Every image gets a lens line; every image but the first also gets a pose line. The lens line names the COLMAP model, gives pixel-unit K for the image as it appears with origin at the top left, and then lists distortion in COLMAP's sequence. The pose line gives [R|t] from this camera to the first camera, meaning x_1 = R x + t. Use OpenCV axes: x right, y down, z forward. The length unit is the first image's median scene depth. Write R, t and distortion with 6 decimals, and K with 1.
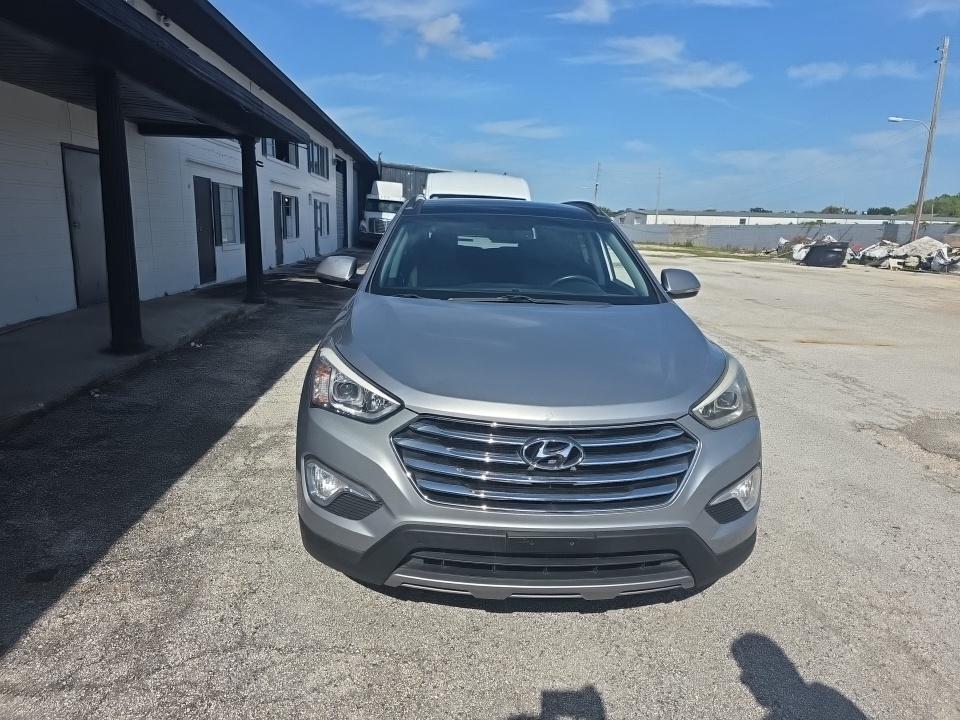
lens RADIAL K [[646.8, 0, 480.0], [0, 646.8, 360.0], [0, 0, 1]] dist [0.002473, -0.020022]
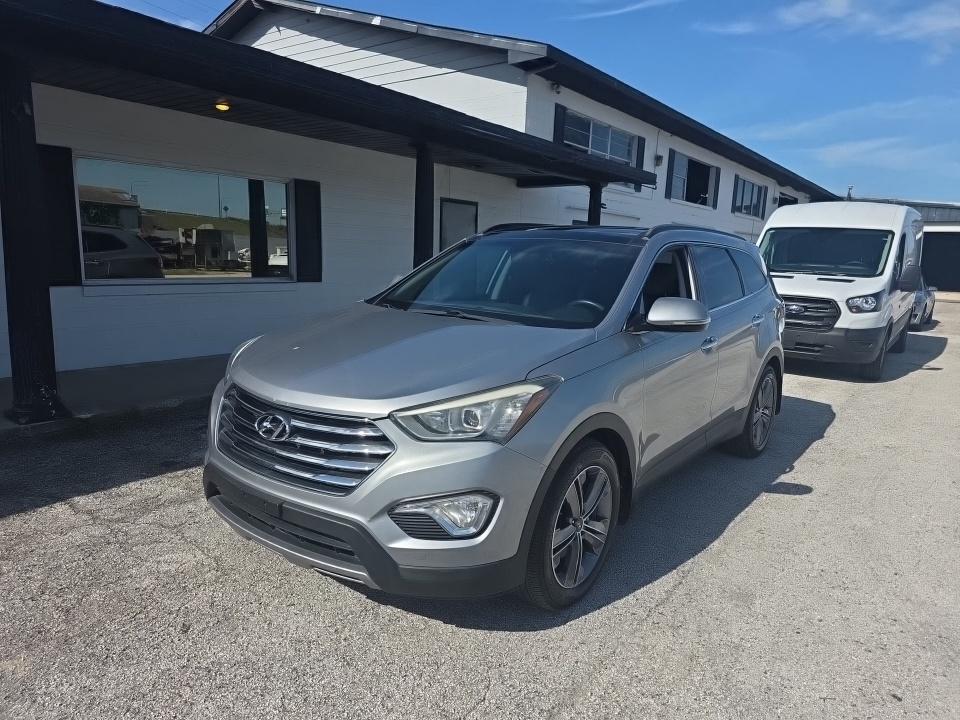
lens RADIAL K [[640.2, 0, 478.9], [0, 640.2, 374.2], [0, 0, 1]] dist [0.003398, -0.002033]
pose [[0.751691, 0.117071, -0.649041, 0.099227], [-0.145383, 0.989324, 0.010074, -0.001414], [0.643291, 0.086787, 0.760687, 0.029364]]
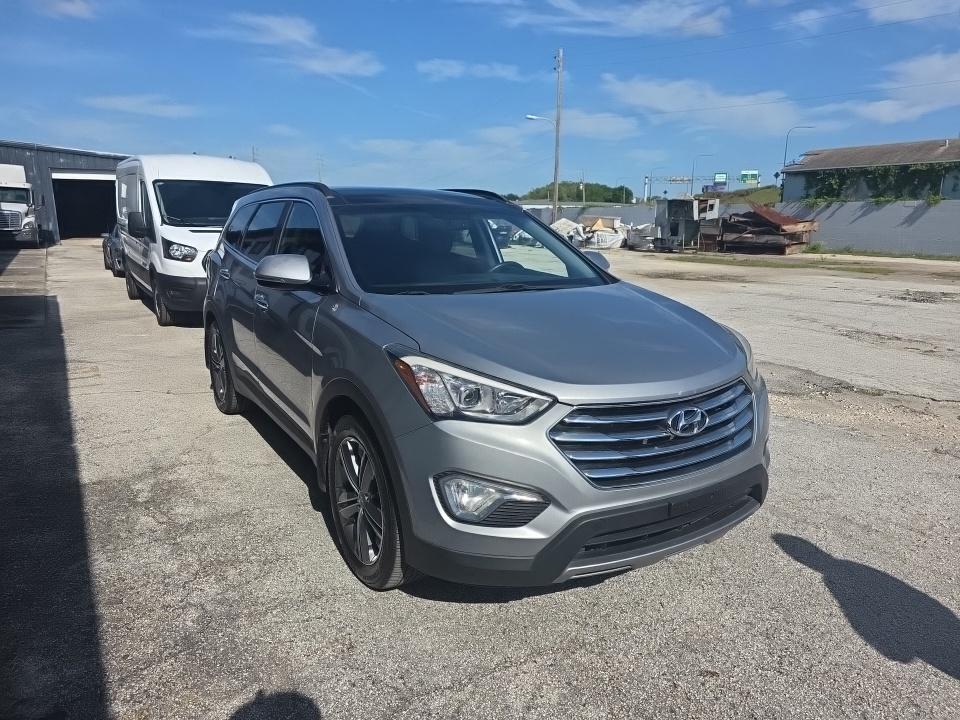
lens RADIAL K [[660.5, 0, 480.0], [0, 660.5, 360.0], [0, 0, 1]] dist [-0.001956, -0.008819]
pose [[0.868565, -0.122513, 0.480194, -0.064254], [0.115533, 0.992320, 0.044200, -0.004511], [-0.481921, 0.017088, 0.876048, 0.015430]]
